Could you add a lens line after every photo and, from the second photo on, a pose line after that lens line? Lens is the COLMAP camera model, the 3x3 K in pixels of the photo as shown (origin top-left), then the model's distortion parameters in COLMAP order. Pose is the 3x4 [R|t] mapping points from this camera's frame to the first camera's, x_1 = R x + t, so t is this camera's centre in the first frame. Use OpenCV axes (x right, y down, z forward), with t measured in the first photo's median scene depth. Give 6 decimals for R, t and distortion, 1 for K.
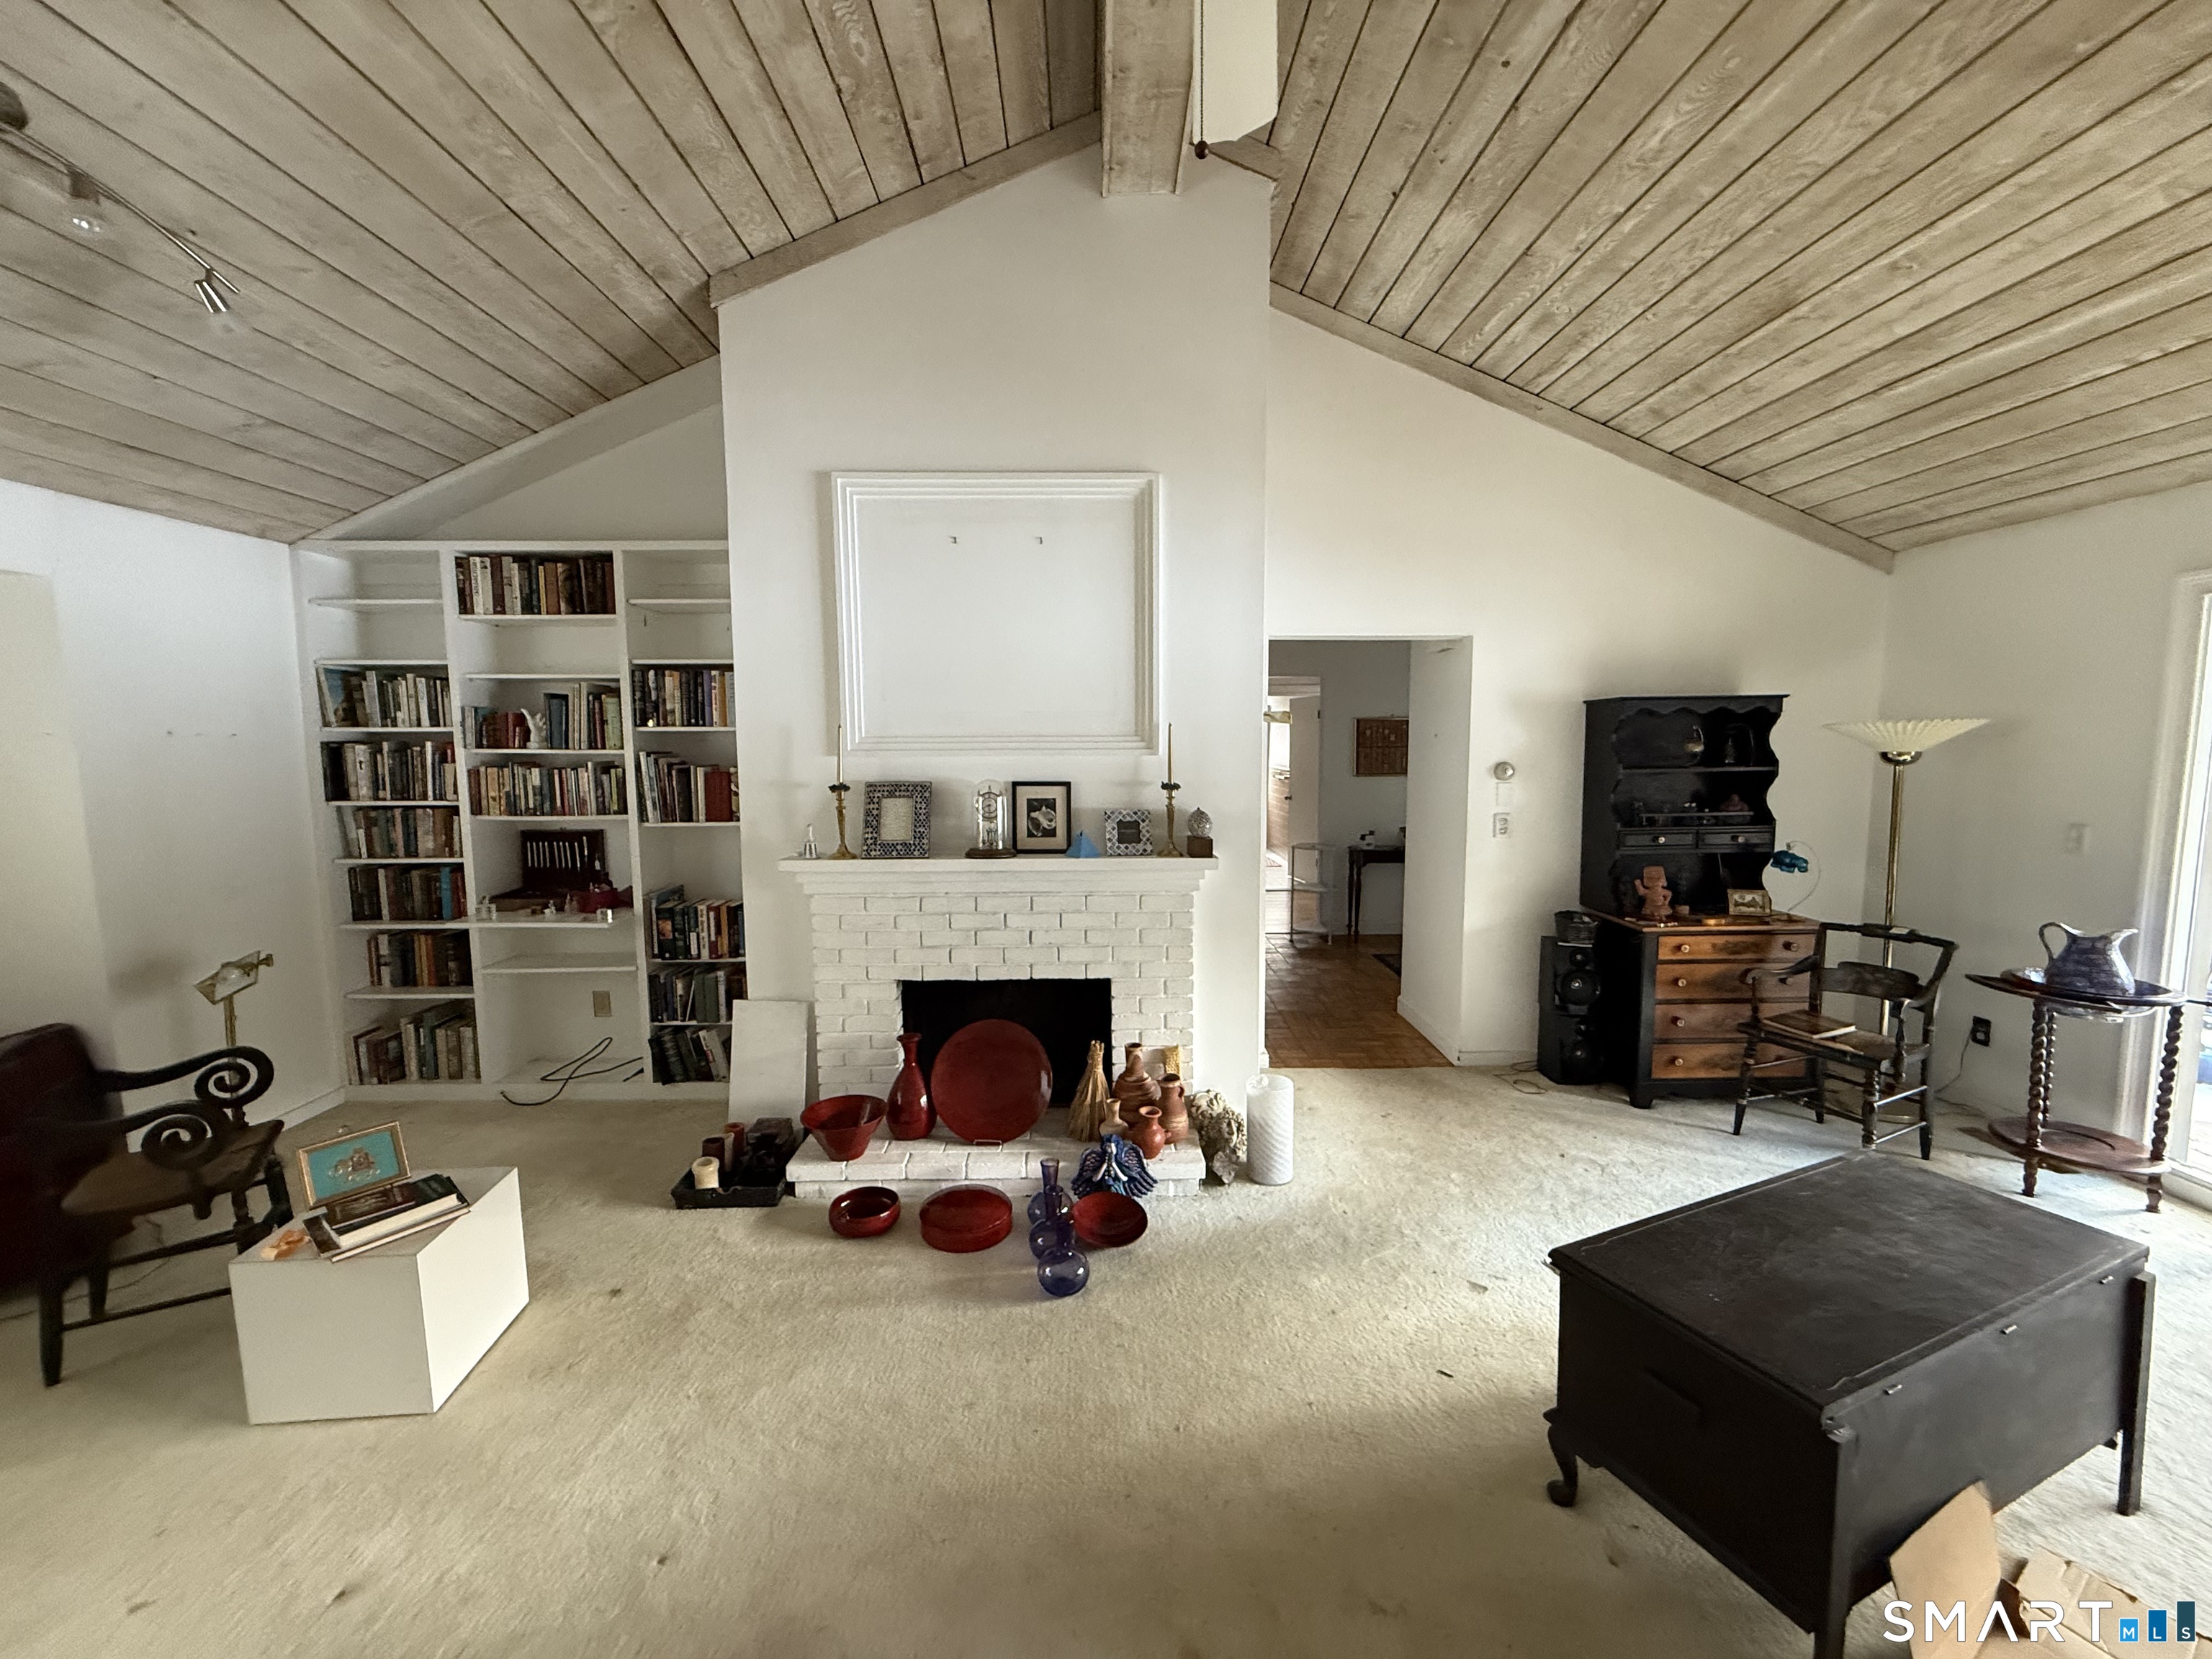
lens RADIAL K [[879.9, 0, 1109.4], [0, 879.9, 825.6], [0, 0, 1]] dist [0.002444, -0.000755]
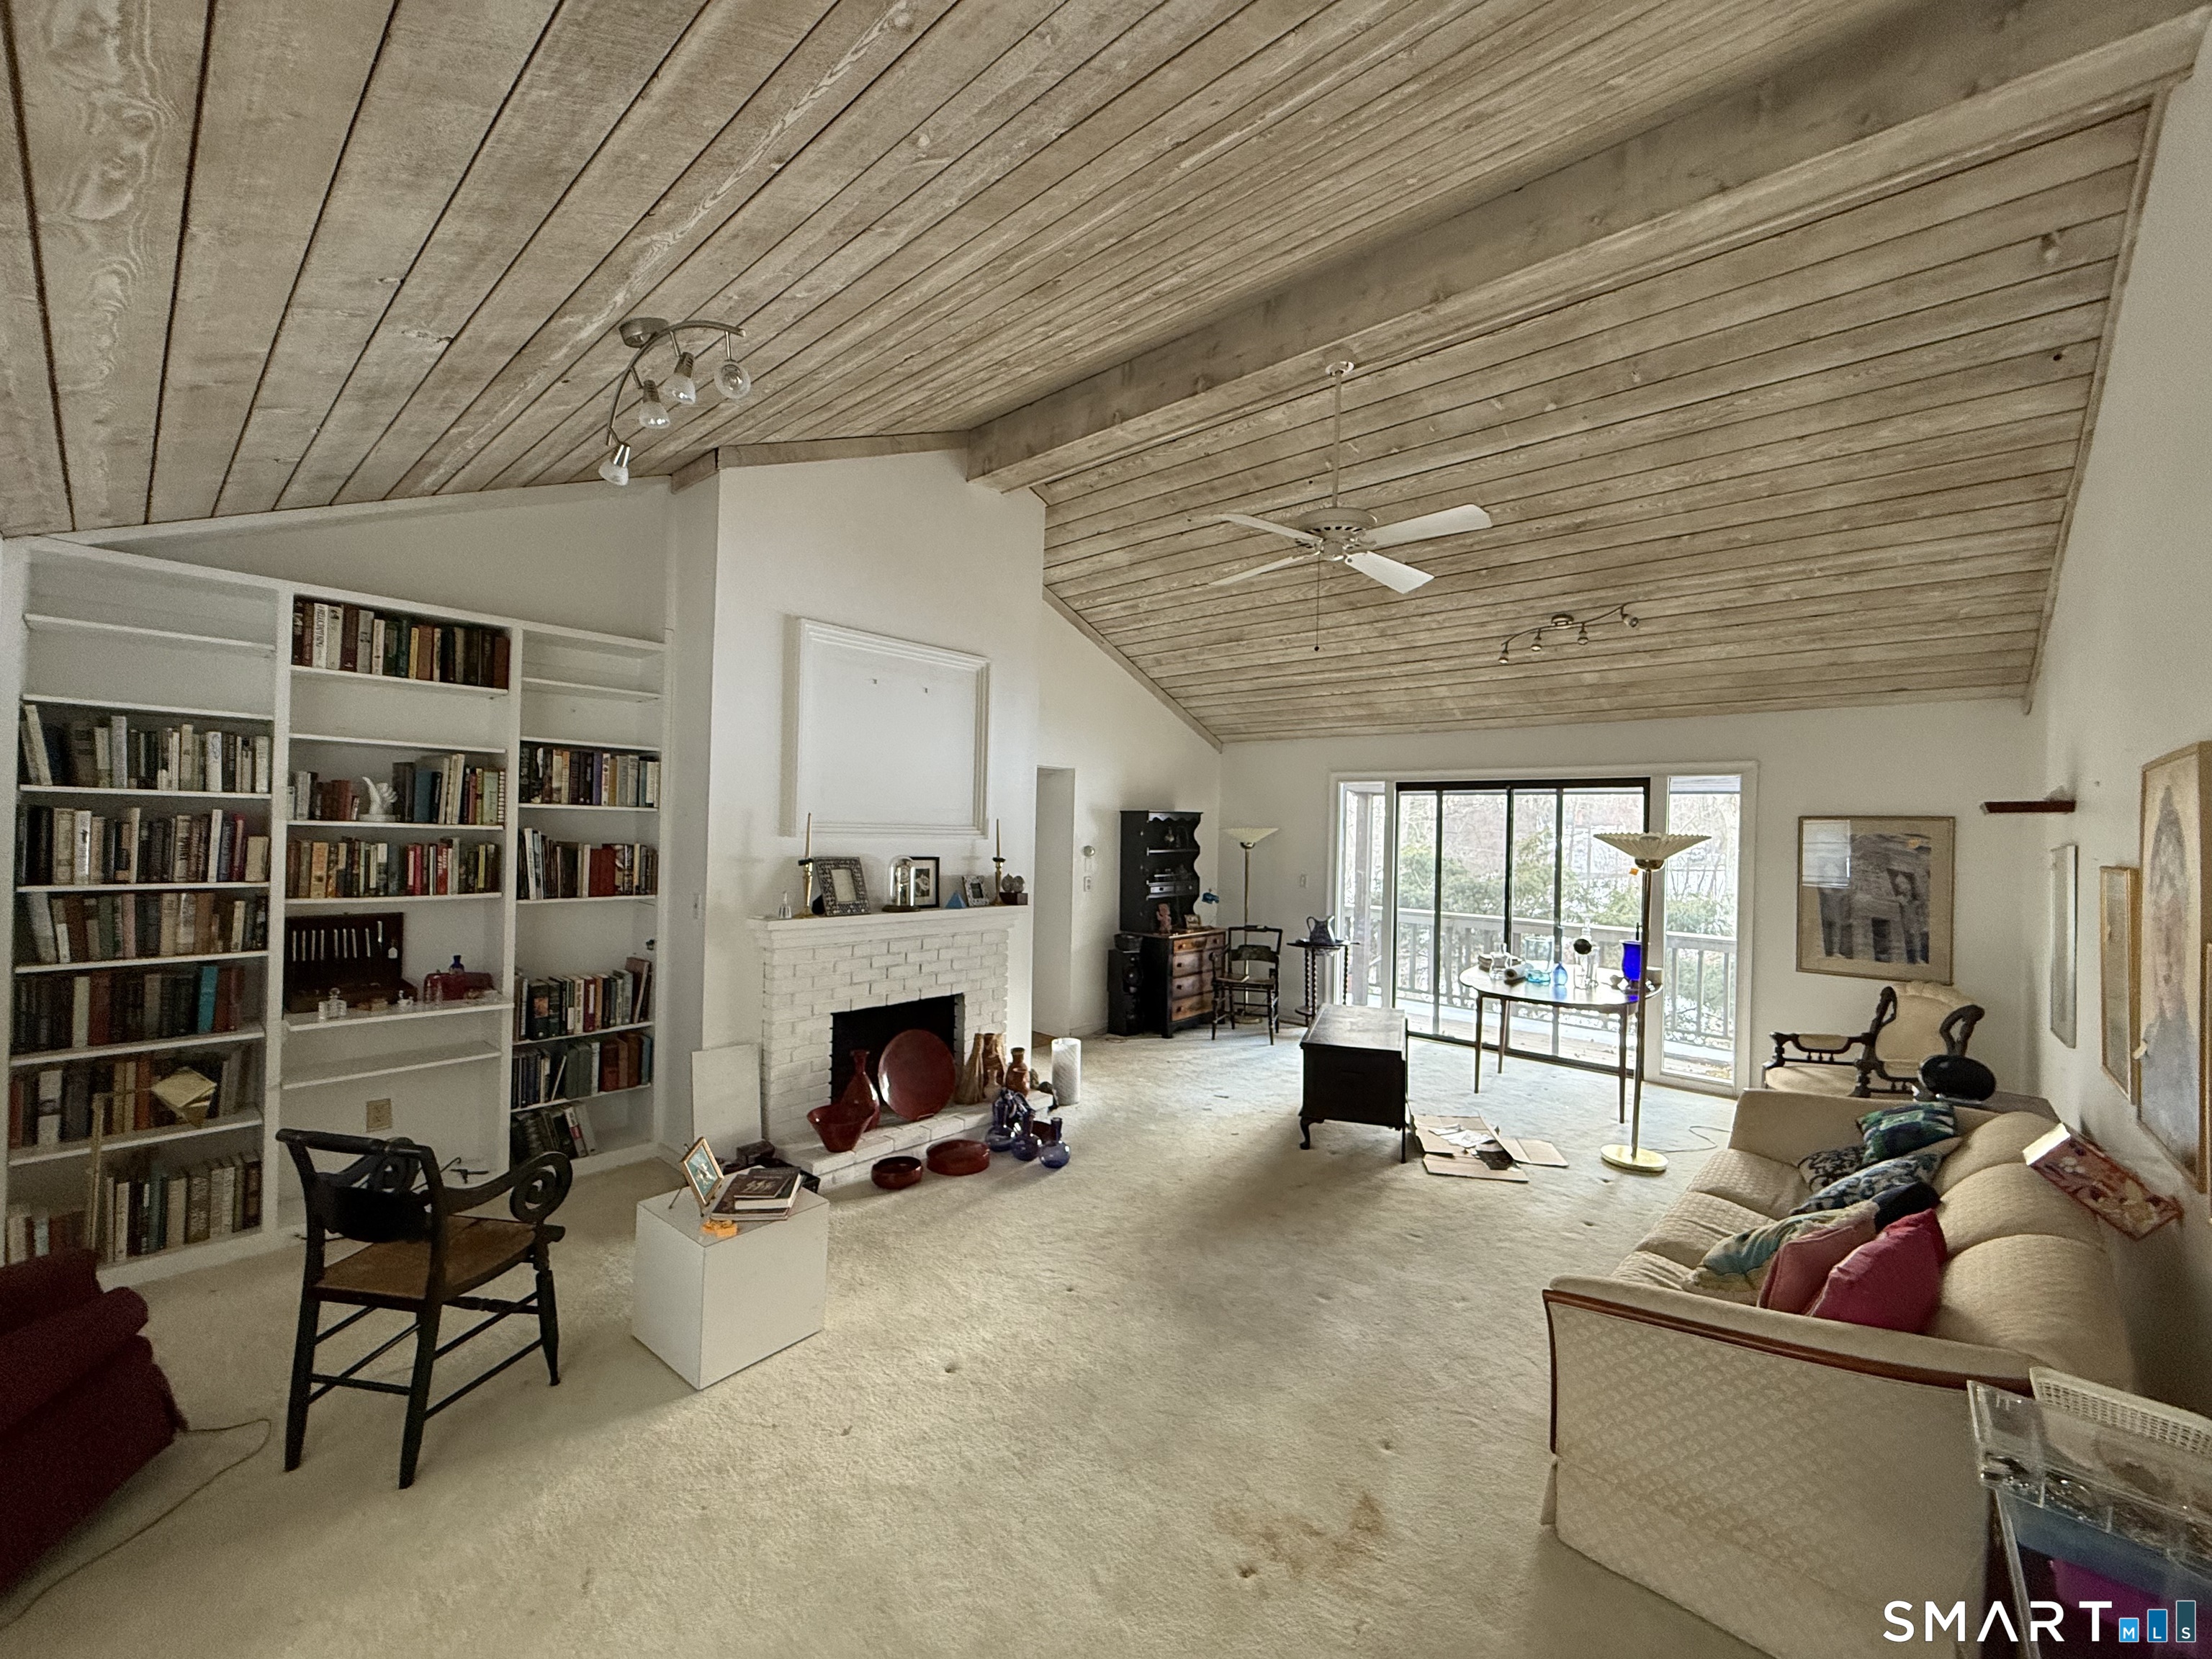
lens RADIAL K [[879.9, 0, 1103.6], [0, 879.9, 823.5], [0, 0, 1]] dist [0.002444, -0.000755]
pose [[0.677695, 0.027073, 0.734844, -0.830056], [0.042986, 0.996155, -0.076344, 0.015266], [-0.734085, 0.083326, 0.673926, -0.151045]]
